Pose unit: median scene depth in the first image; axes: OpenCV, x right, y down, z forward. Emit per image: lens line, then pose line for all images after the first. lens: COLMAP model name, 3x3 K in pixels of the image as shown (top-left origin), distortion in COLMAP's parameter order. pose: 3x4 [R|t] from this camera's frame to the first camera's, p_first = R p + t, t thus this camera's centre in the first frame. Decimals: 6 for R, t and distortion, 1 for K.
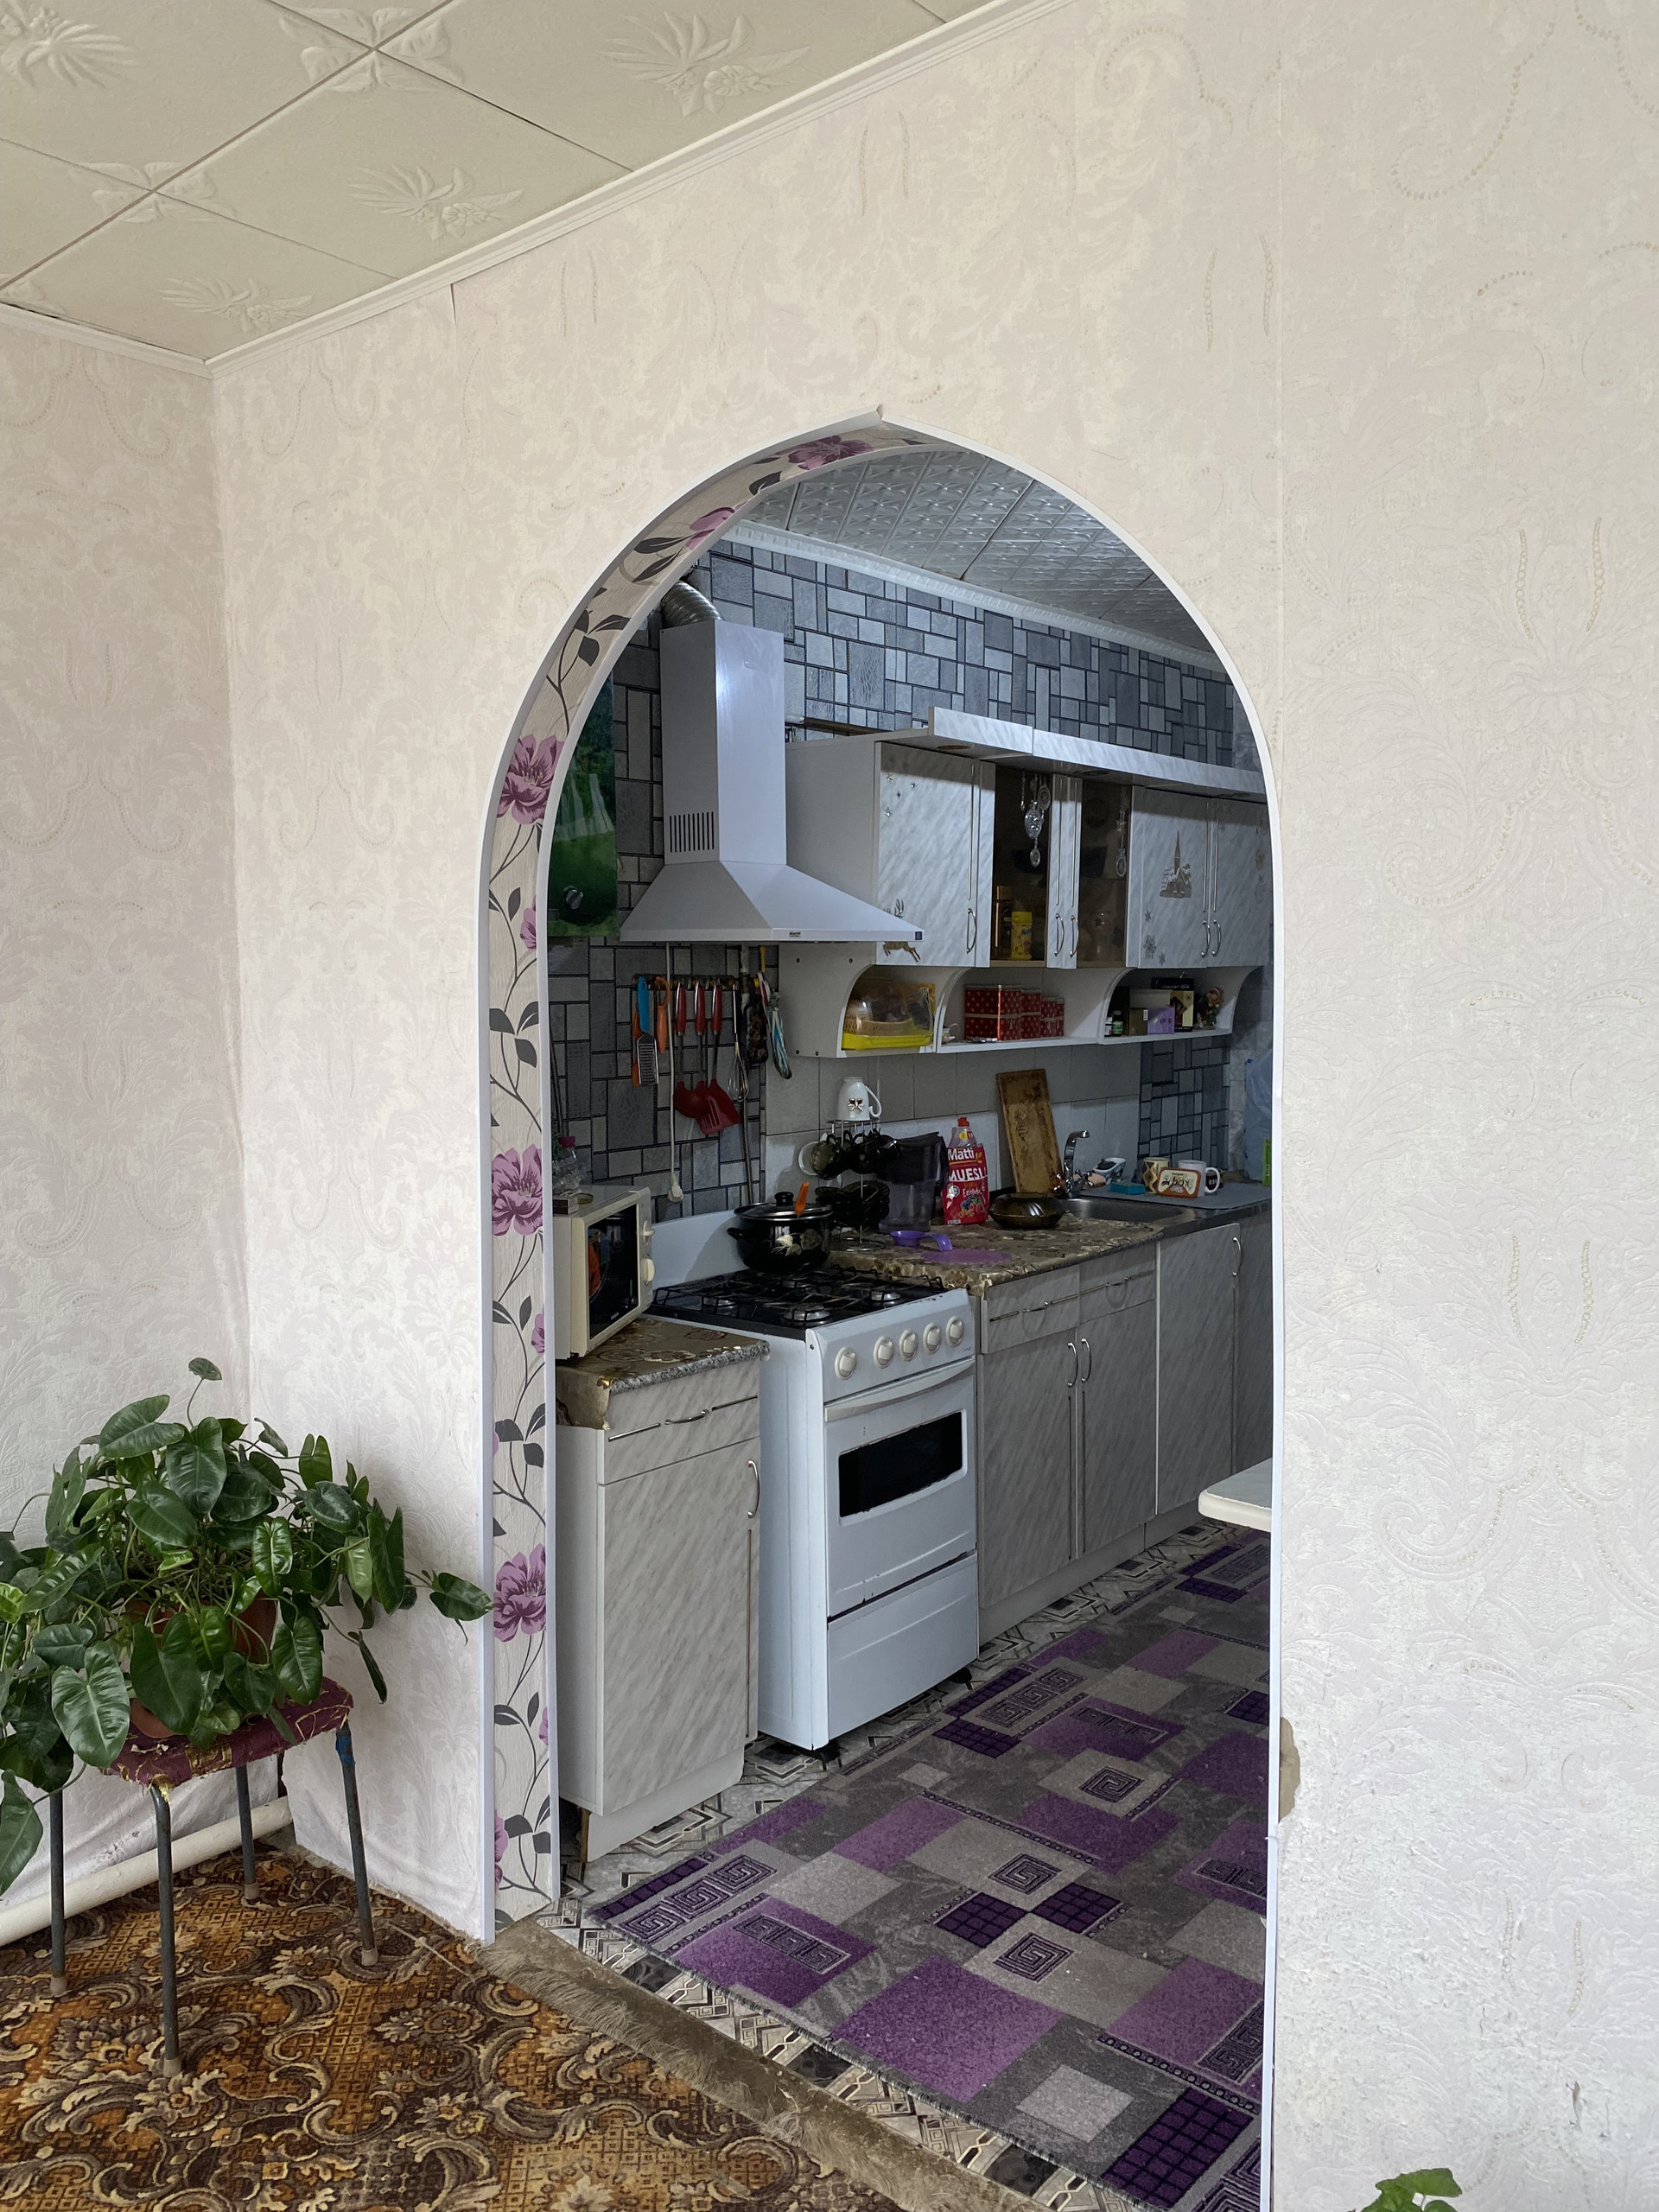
lens RADIAL K [[1678.0, 0, 817.8], [0, 1678.0, 1098.6], [0, 0, 1]] dist [0.029955, -0.010475]
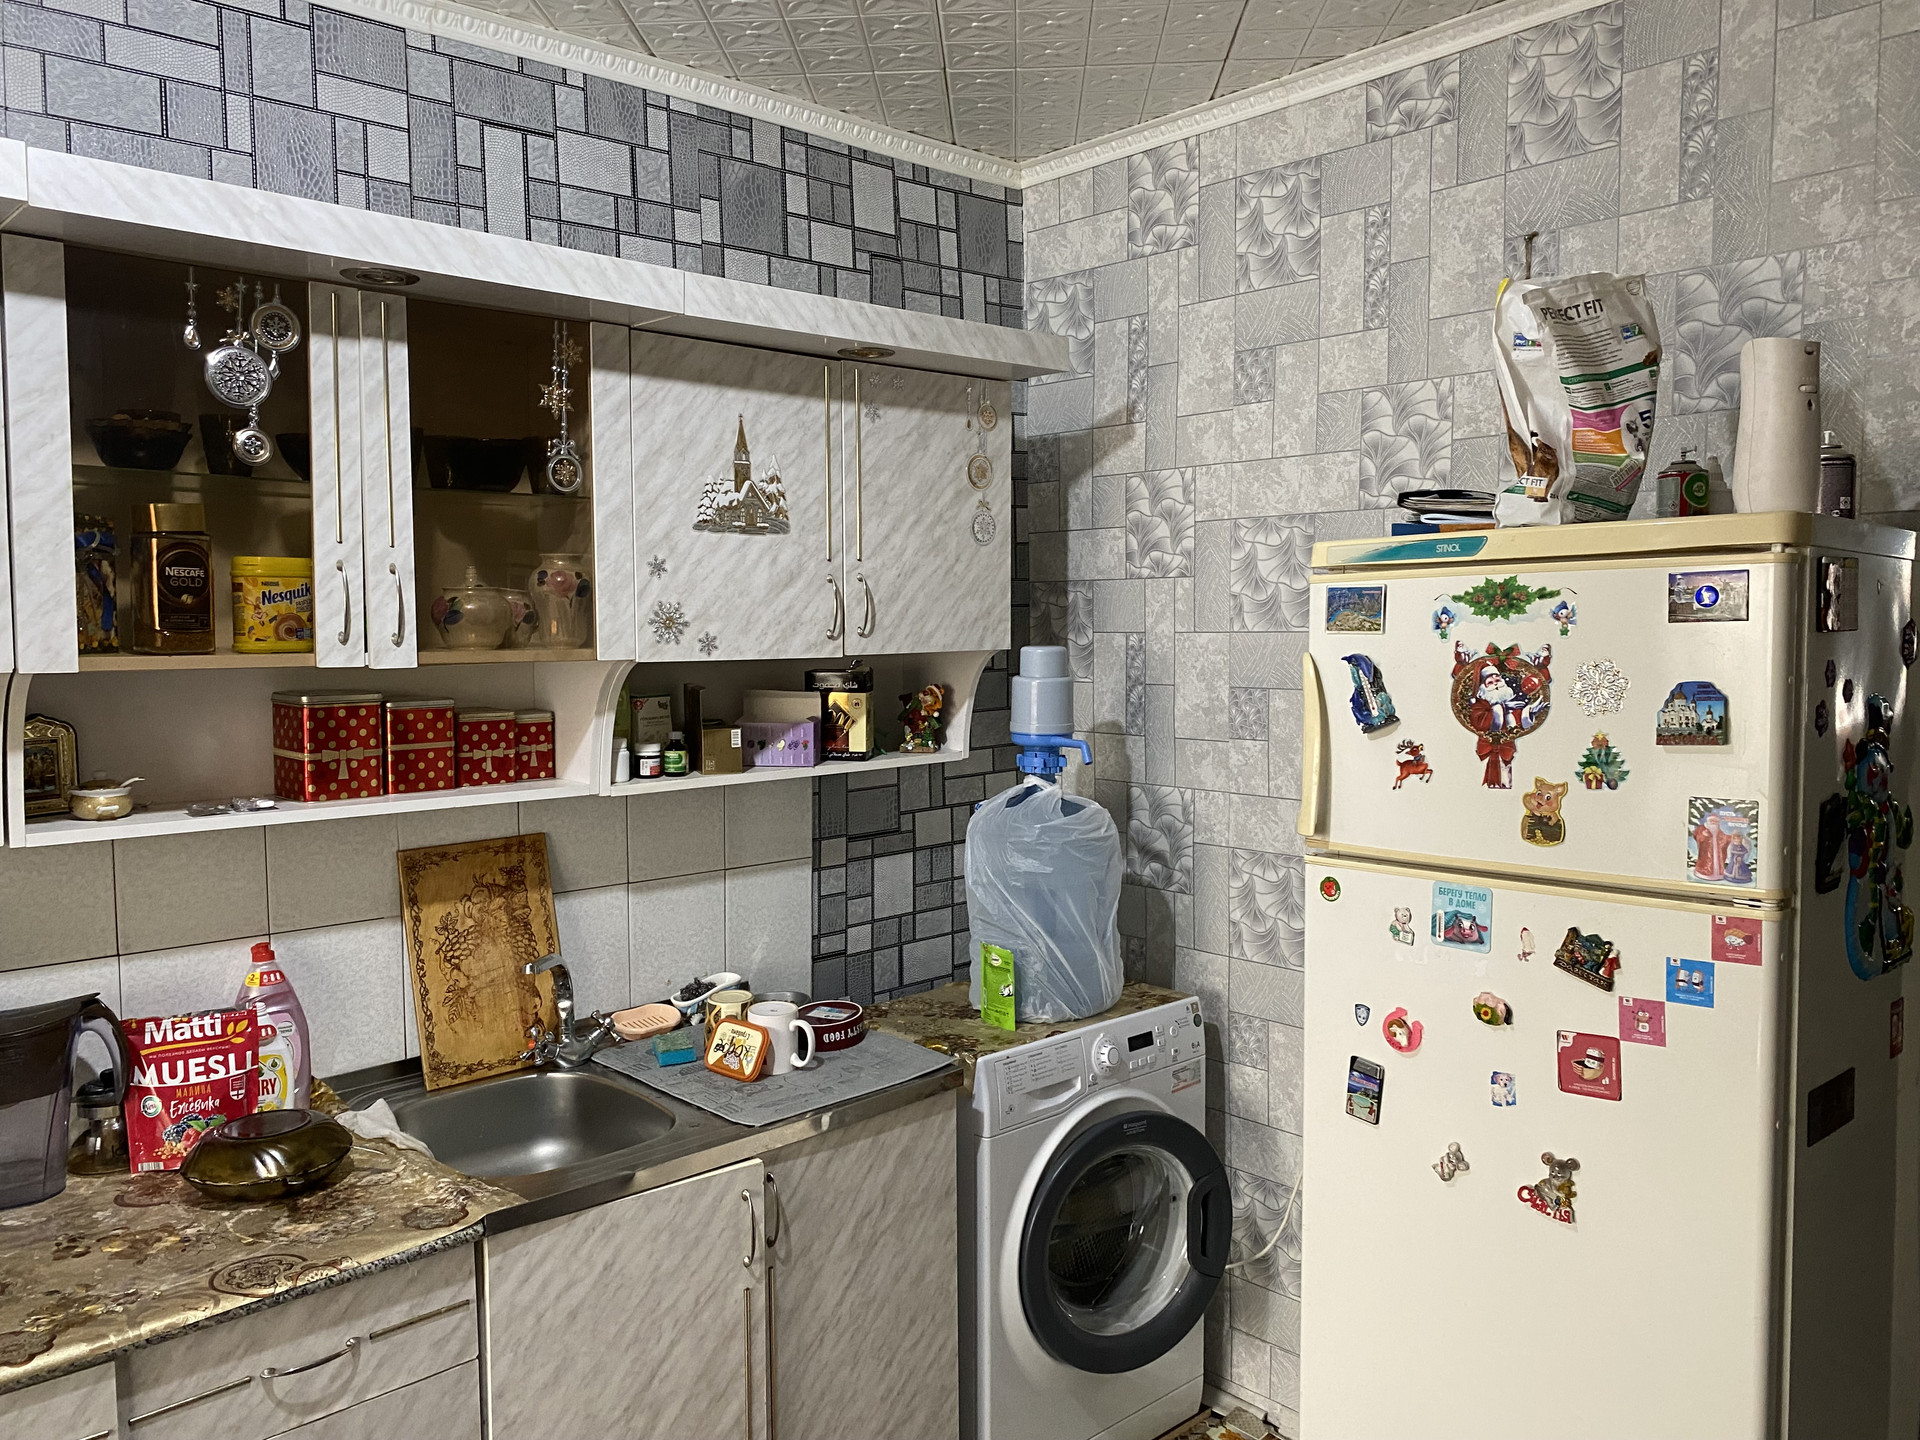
lens RADIAL K [[1456.5, 0, 970.1], [0, 1456.5, 721.6], [0, 0, 1]] dist [0.029955, -0.010475]
pose [[0.993201, 0.002980, -0.116374, 0.346916], [-0.003945, 0.999960, -0.008062, -0.053859], [0.116345, 0.008466, 0.993173, 0.532145]]
